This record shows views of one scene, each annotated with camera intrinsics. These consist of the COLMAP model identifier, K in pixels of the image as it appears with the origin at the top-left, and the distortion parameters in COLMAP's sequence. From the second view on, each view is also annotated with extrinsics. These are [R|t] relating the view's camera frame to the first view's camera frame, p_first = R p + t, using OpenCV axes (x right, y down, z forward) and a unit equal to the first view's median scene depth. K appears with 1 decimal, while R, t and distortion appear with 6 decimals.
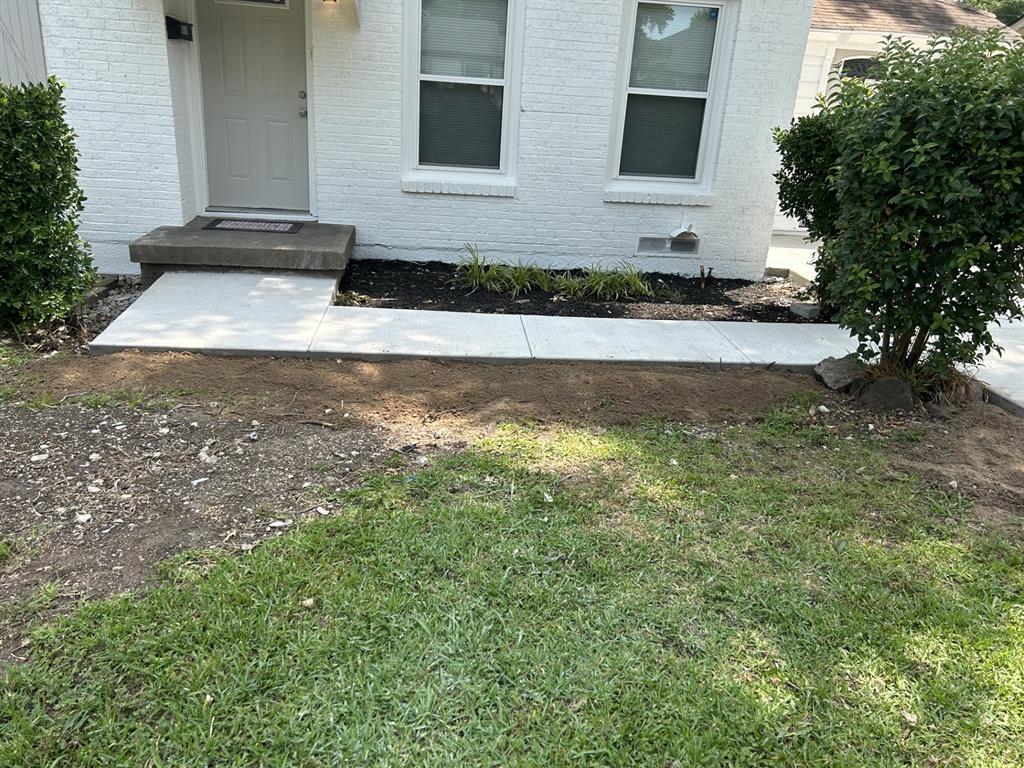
lens RADIAL K [[772.5, 0, 506.9], [0, 772.5, 386.0], [0, 0, 1]] dist [0.079761, -0.086331]
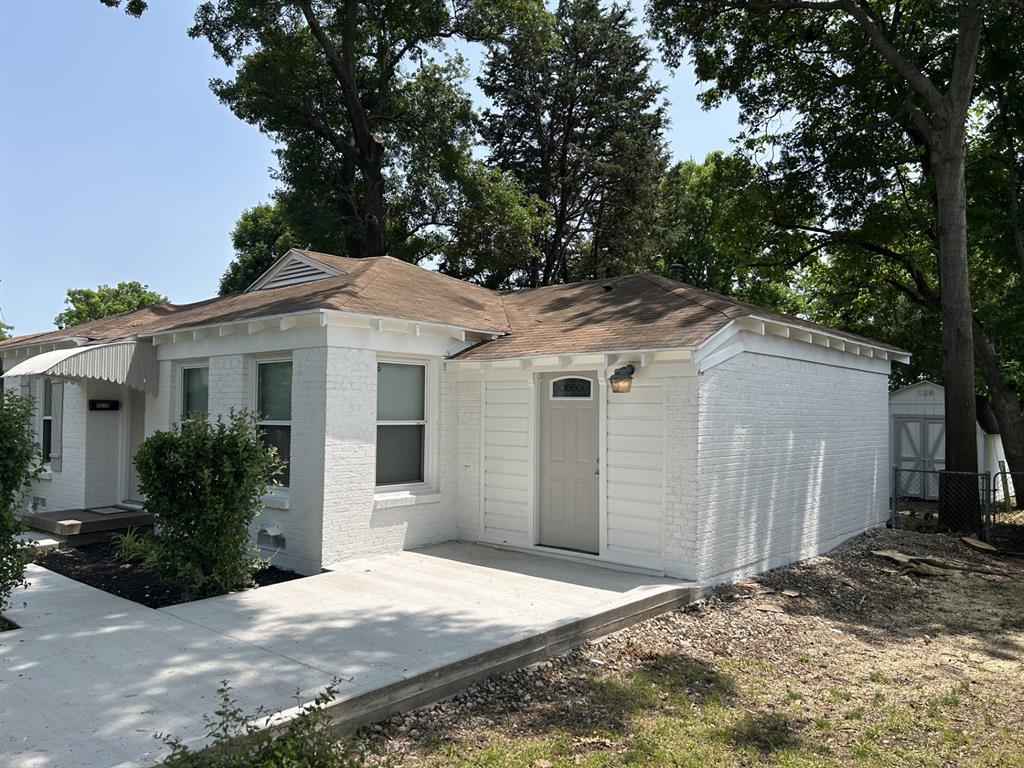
lens RADIAL K [[772.5, 0, 506.9], [0, 772.5, 386.0], [0, 0, 1]] dist [0.079761, -0.086331]
pose [[0.693184, -0.081161, -0.716177, 1.467041], [-0.215238, 0.924991, -0.313152, -0.116963], [0.687872, 0.371220, 0.623720, 0.462121]]
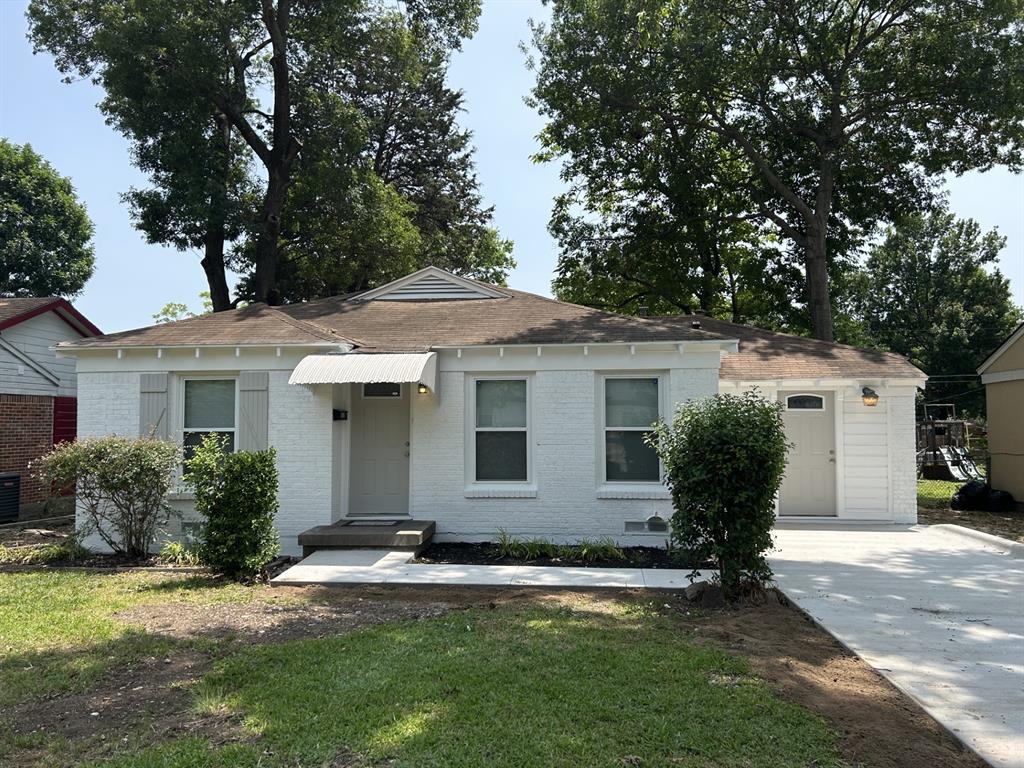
lens RADIAL K [[772.5, 0, 506.9], [0, 772.5, 386.0], [0, 0, 1]] dist [0.079761, -0.086331]
pose [[0.980396, -0.072916, -0.183048, 0.257136], [-0.006037, 0.917453, -0.397798, 0.167214], [0.196944, 0.391105, 0.899027, -0.484963]]
